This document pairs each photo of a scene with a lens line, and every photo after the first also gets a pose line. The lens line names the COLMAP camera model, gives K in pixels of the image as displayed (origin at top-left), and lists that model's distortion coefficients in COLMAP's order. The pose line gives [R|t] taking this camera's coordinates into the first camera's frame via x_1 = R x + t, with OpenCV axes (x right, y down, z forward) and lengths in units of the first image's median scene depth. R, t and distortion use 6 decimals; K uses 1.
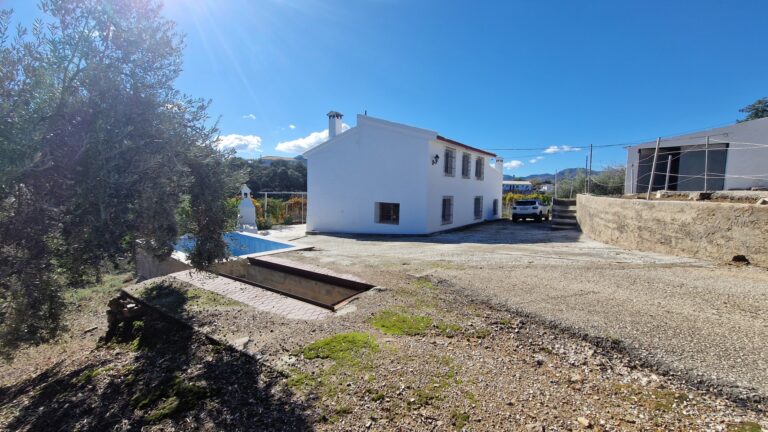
lens RADIAL K [[315.7, 0, 389.0], [0, 315.7, 212.9], [0, 0, 1]] dist [0.000158, -0.000410]
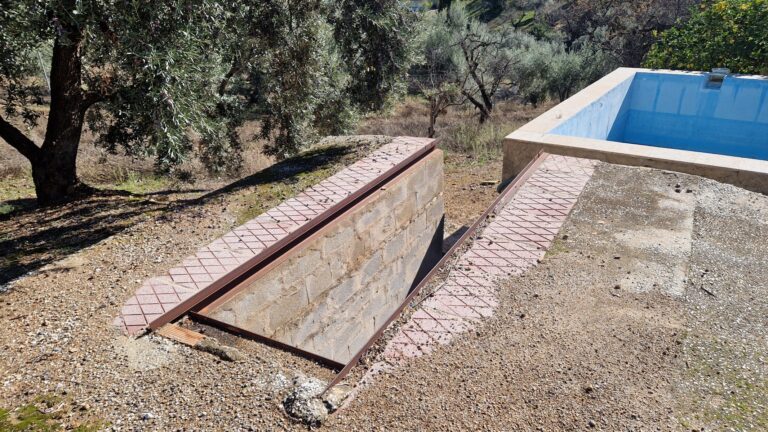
lens RADIAL K [[531.9, 0, 380.7], [0, 531.9, 216.9], [0, 0, 1]] dist [0.036192, -0.019430]
pose [[0.055869, 0.401936, -0.913962, 0.079572], [-0.038237, 0.915582, 0.400310, -0.017647], [0.997706, 0.012582, 0.066521, 0.261669]]
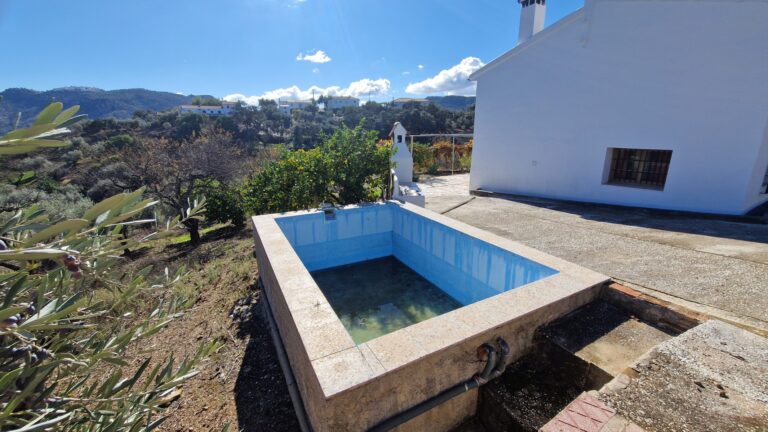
lens RADIAL K [[315.7, 0, 381.9], [0, 315.7, 214.3], [0, 0, 1]] dist [0.000158, -0.000410]
pose [[0.916028, 0.077027, -0.393648, -0.165792], [-0.004918, 0.983472, 0.180994, -0.015349], [0.401083, -0.163860, 0.901267, 0.275709]]
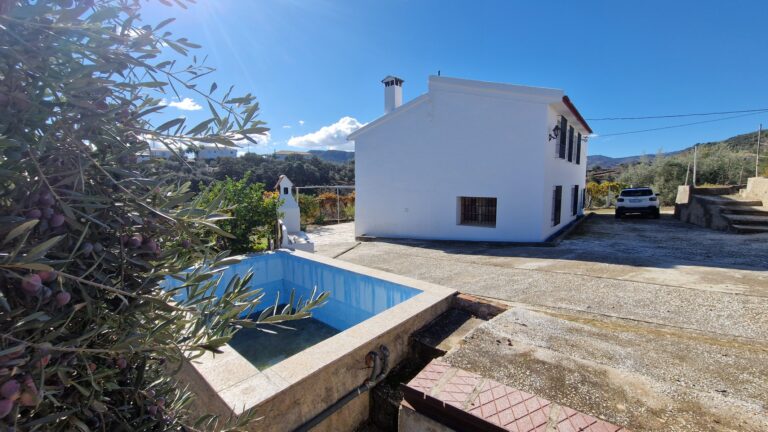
lens RADIAL K [[315.7, 0, 387.9], [0, 315.7, 212.0], [0, 0, 1]] dist [0.000158, -0.000410]
pose [[0.999015, -0.019651, -0.039797, -0.157579], [0.020434, 0.999604, 0.019356, -0.013984], [0.039401, -0.020150, 0.999020, 0.241858]]
